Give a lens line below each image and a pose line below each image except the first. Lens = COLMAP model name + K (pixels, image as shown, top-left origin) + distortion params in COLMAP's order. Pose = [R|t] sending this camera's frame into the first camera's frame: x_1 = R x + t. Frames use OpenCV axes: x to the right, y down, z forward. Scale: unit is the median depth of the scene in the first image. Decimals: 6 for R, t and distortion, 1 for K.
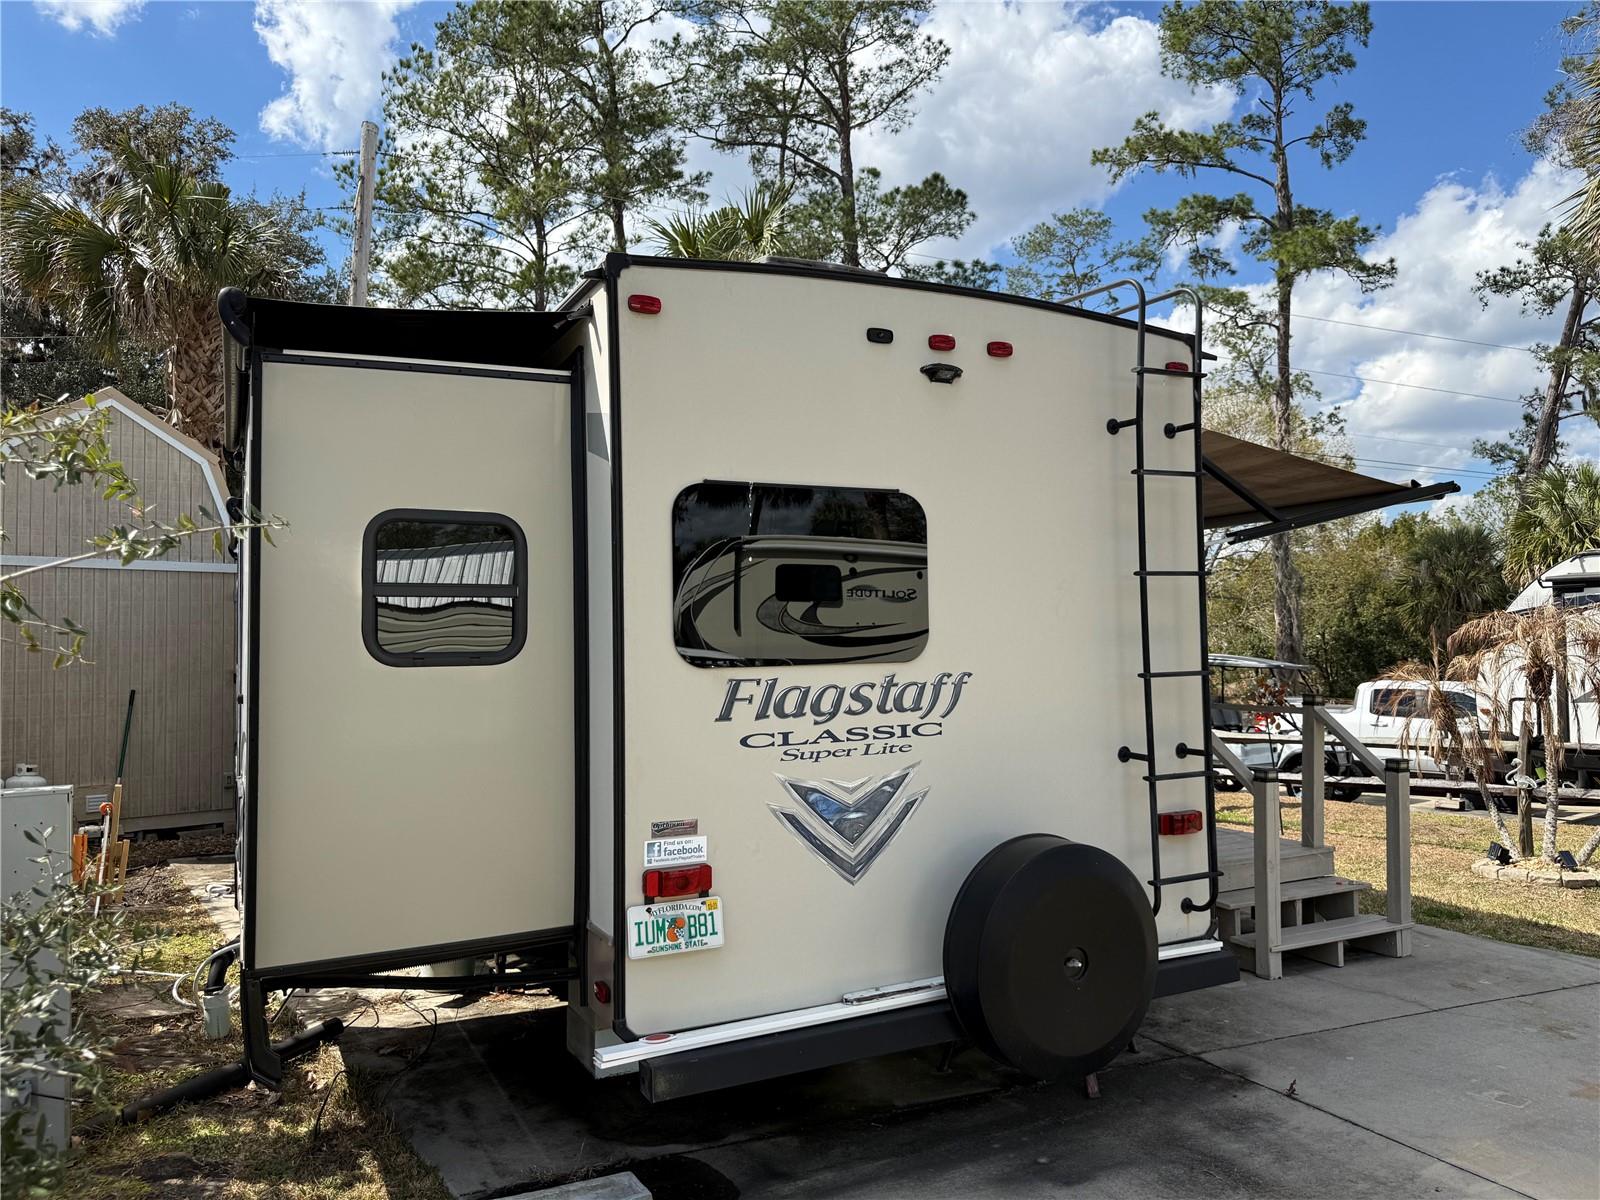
lens RADIAL K [[1133.9, 0, 804.8], [0, 1133.9, 604.9], [0, 0, 1]] dist [0.042676, -0.062513]
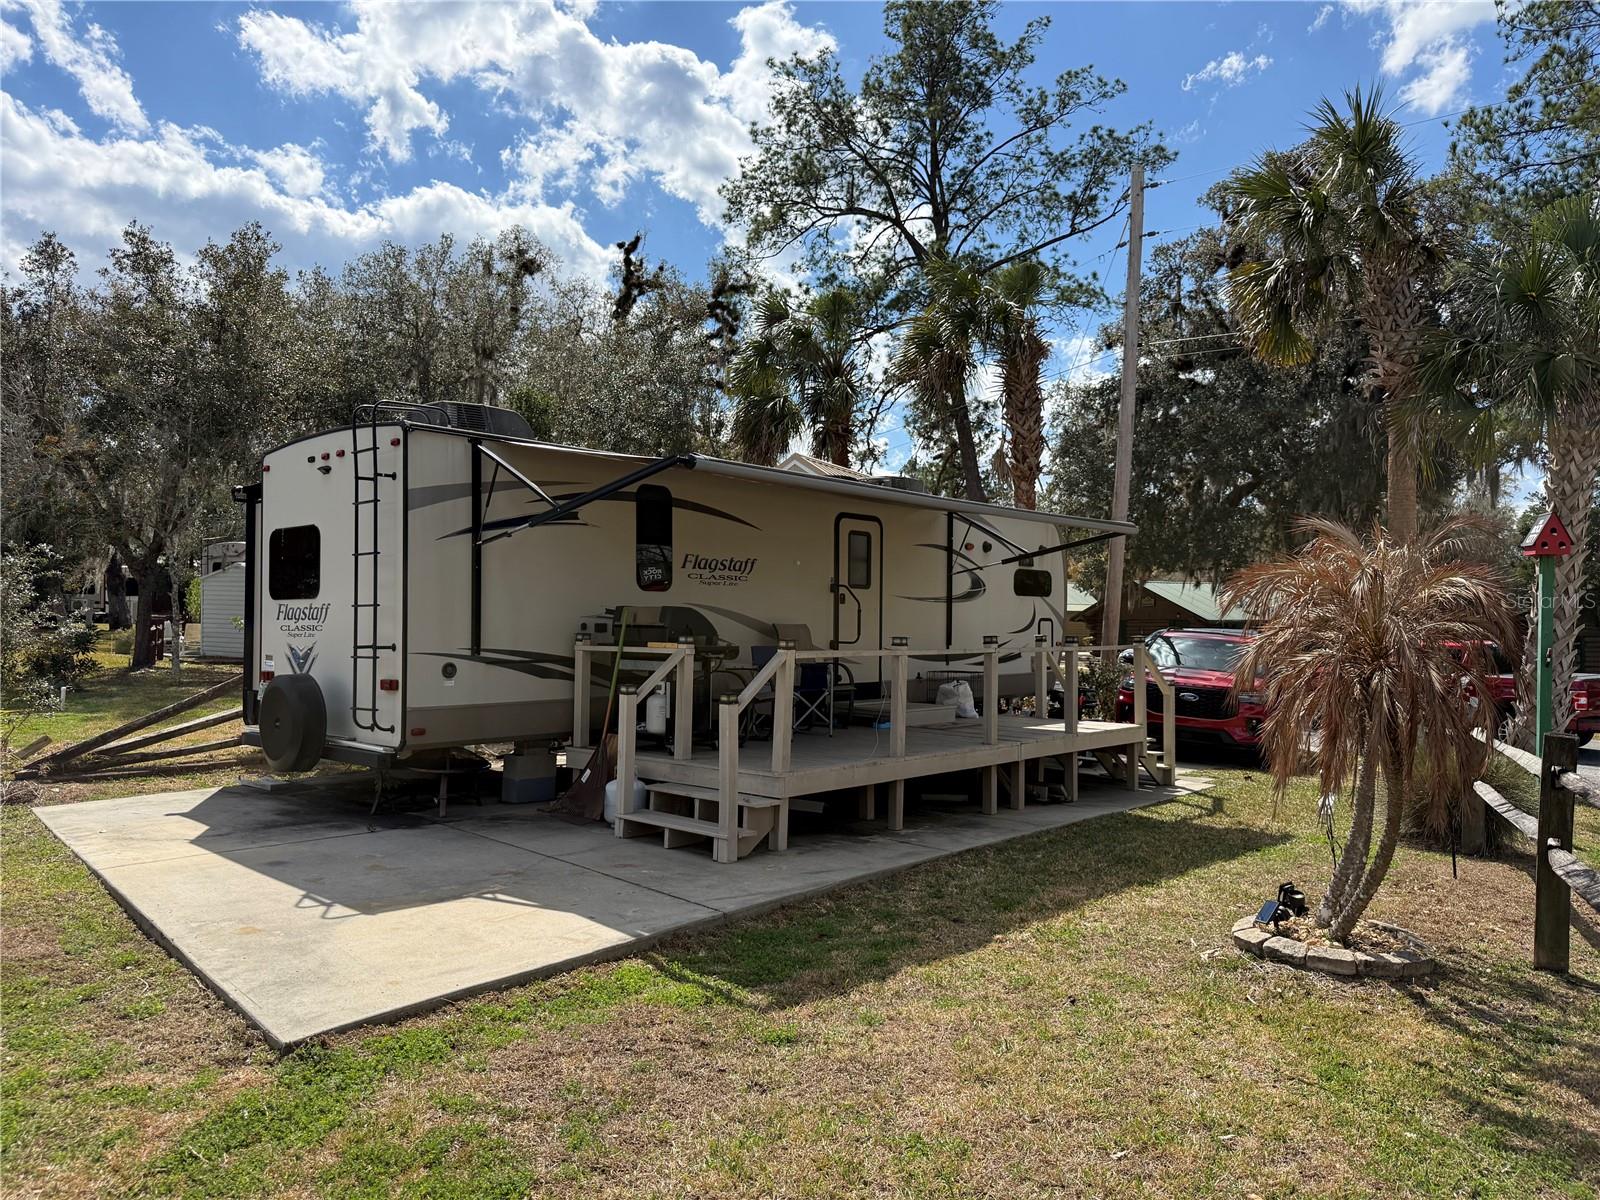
lens RADIAL K [[1128.4, 0, 800.0], [0, 1128.4, 600.0], [0, 0, 1]] dist [0.053193, -0.060736]
pose [[0.361884, 0.005536, -0.932207, 0.191630], [0.028462, 0.999451, 0.016984, 0.003071], [0.931789, -0.032679, 0.361527, 0.078951]]
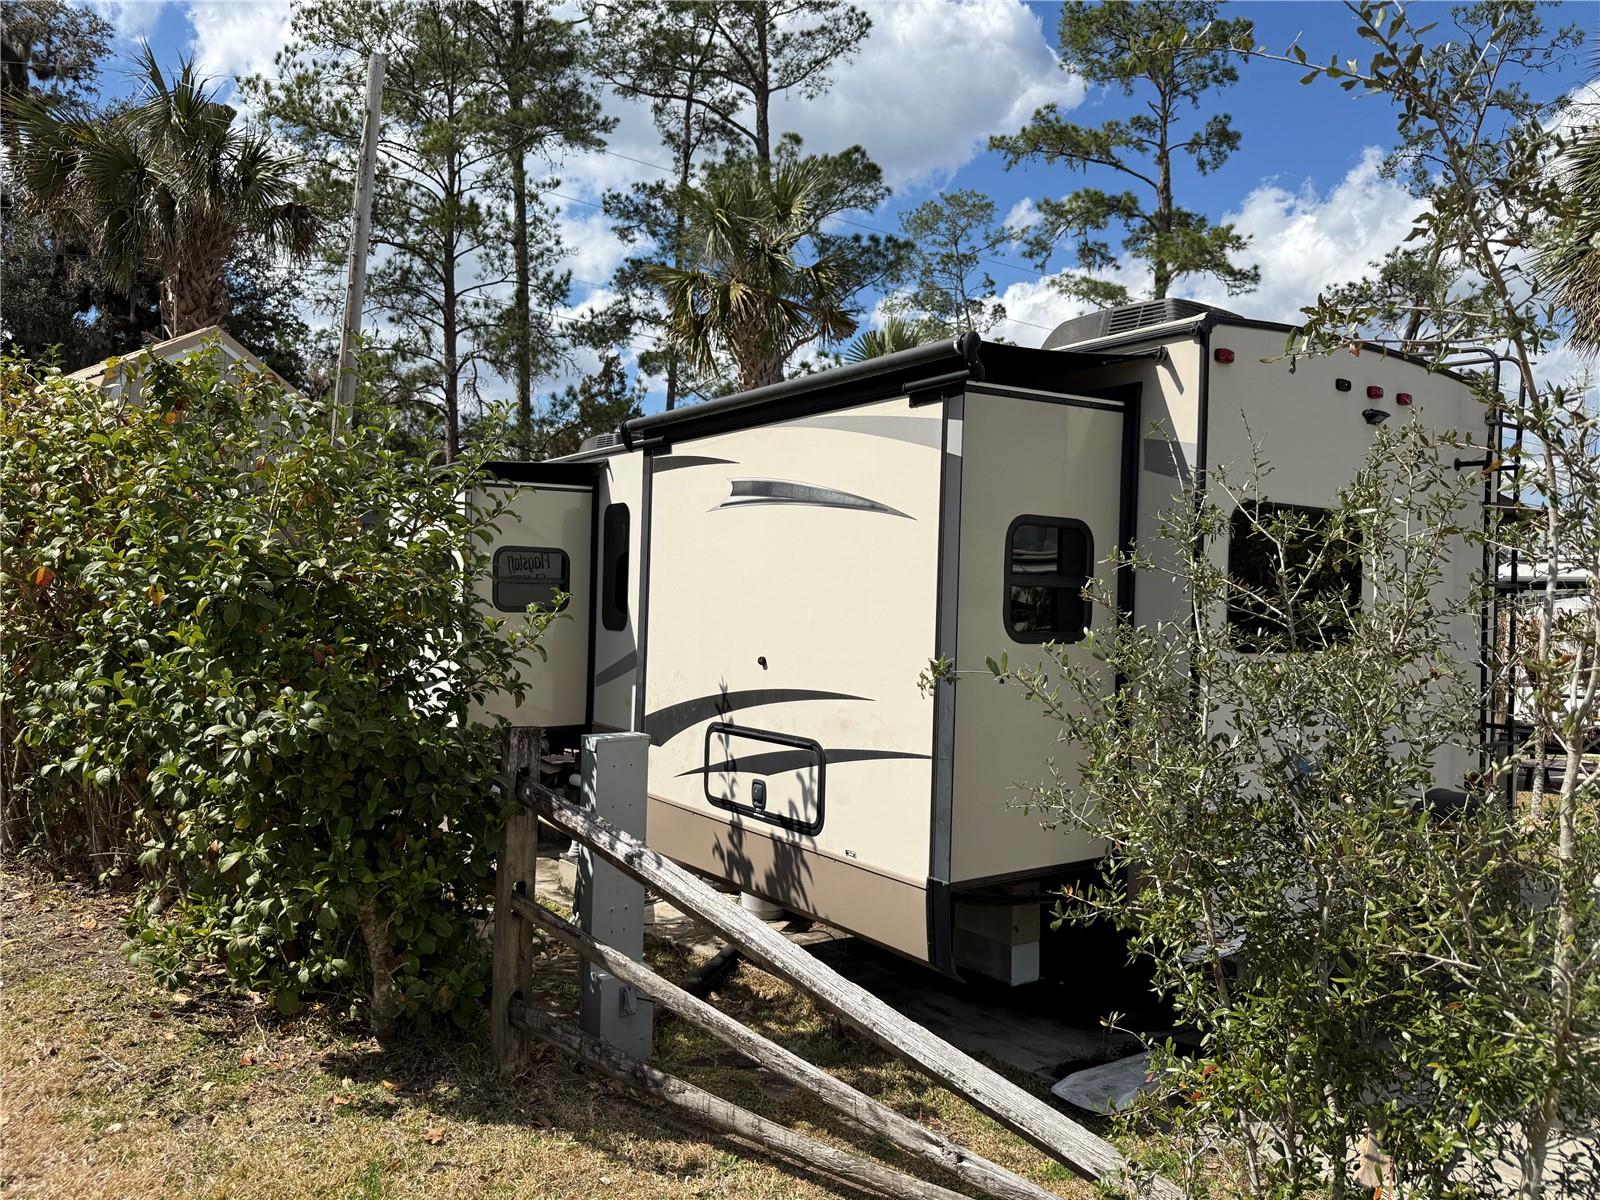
lens RADIAL K [[1153.1, 0, 800.0], [0, 1153.1, 600.0], [0, 0, 1]] dist [0.012609, -0.021064]
pose [[0.988767, 0.042991, 0.143151, -0.050181], [-0.046992, 0.998590, 0.024688, -0.000510], [-0.141888, -0.031137, 0.989393, -0.012099]]
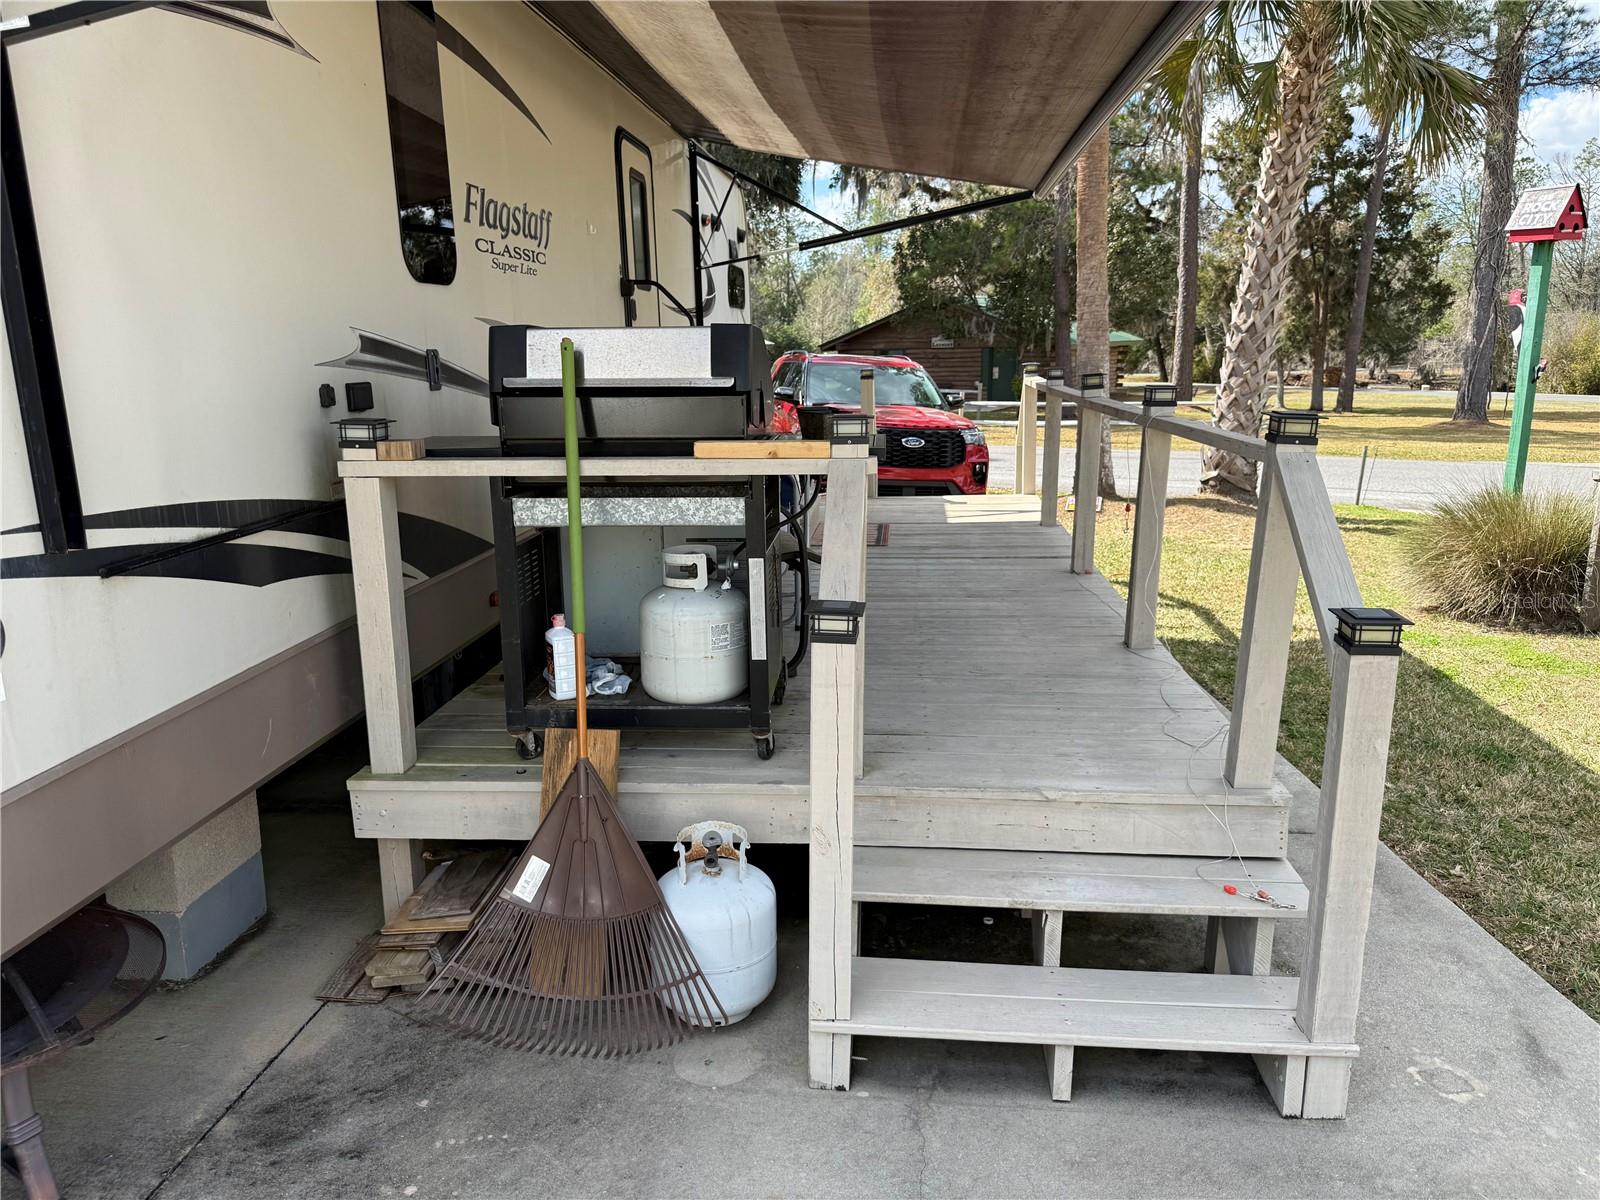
lens RADIAL K [[1153.1, 0, 800.0], [0, 1153.1, 600.0], [0, 0, 1]] dist [0.012609, -0.021064]
pose [[0.847460, 0.126539, -0.515558, 0.065676], [0.021882, 0.962023, 0.272089, 0.003938], [0.530409, -0.241866, 0.812507, 0.075093]]
